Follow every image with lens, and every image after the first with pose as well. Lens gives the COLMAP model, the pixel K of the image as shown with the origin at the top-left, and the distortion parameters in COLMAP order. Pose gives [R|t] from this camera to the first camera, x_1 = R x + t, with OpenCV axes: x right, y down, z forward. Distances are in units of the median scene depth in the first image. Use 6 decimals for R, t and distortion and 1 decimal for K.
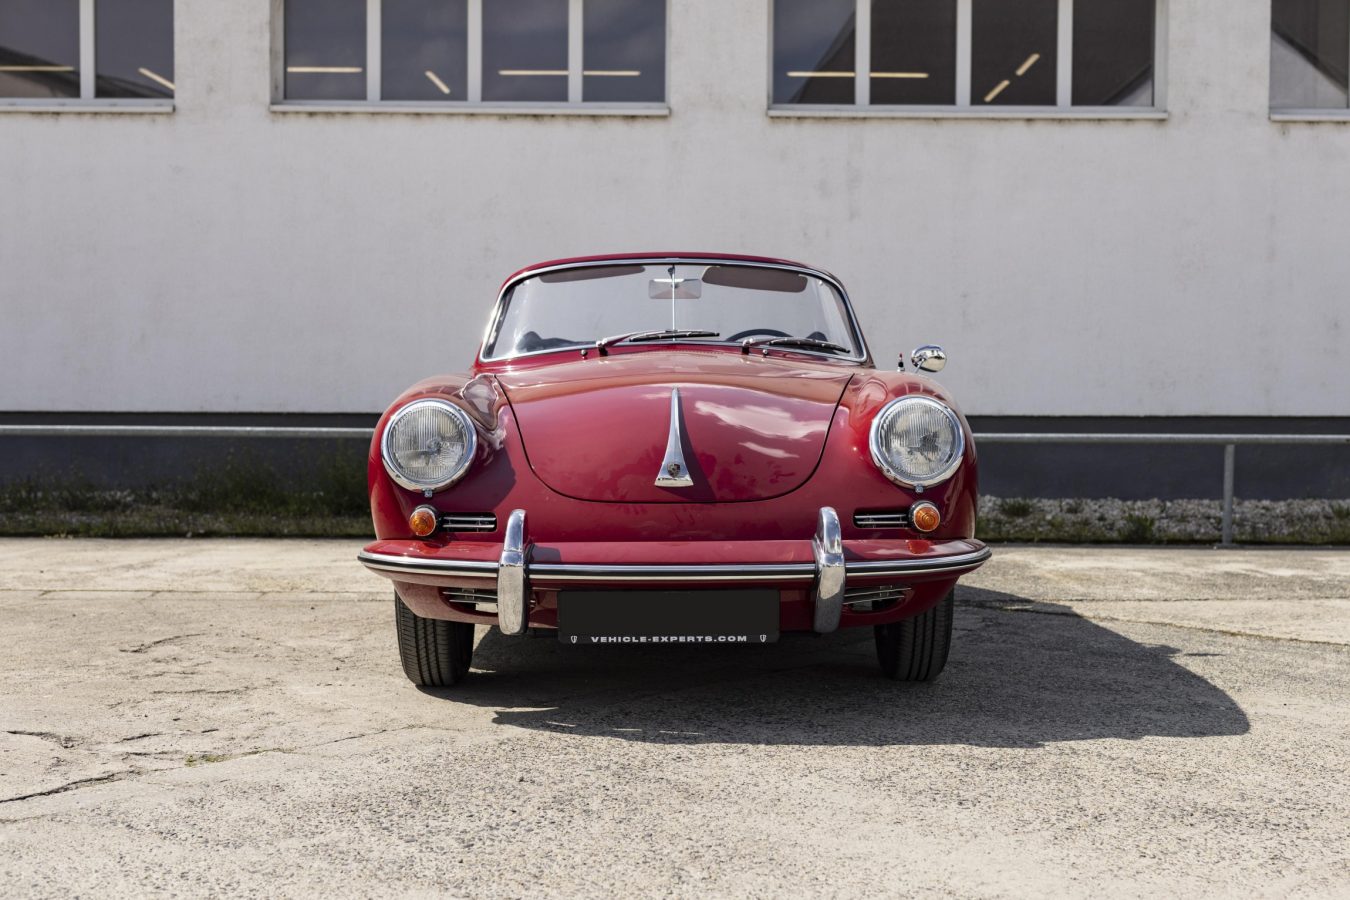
lens RADIAL K [[1935.7, 0, 683.7], [0, 1935.7, 449.5], [0, 0, 1]] dist [0.004575, 0.000000]
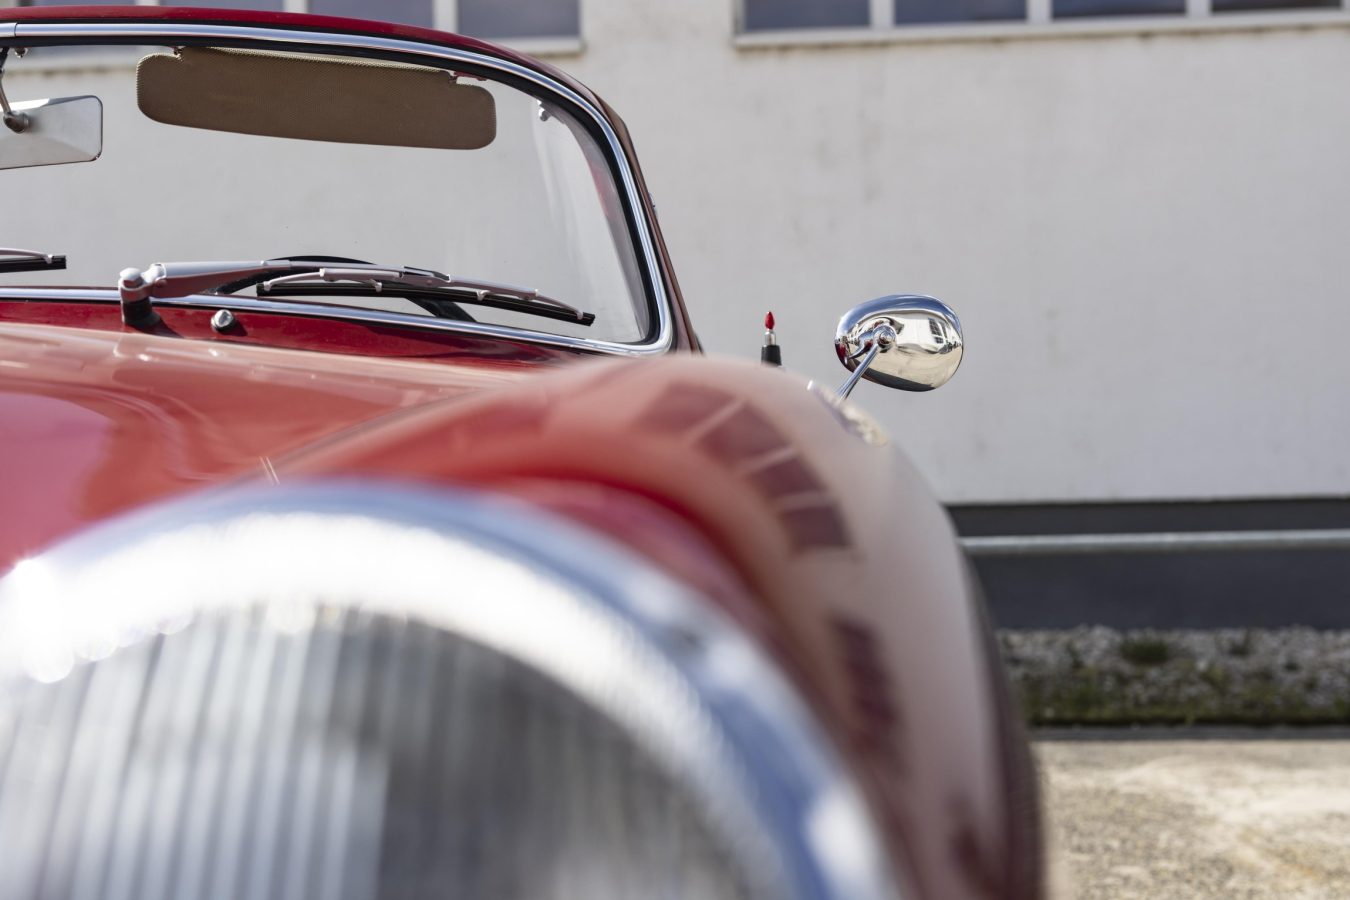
lens RADIAL K [[1849.2, 0, 674.4], [0, 1849.2, 452.9], [0, 0, 1]] dist [0.004589, 0.000000]
pose [[0.997592, -0.027858, -0.063512, 0.059504], [0.025140, 0.998750, -0.043200, -0.010883], [0.064636, 0.041499, 0.997046, 0.392827]]
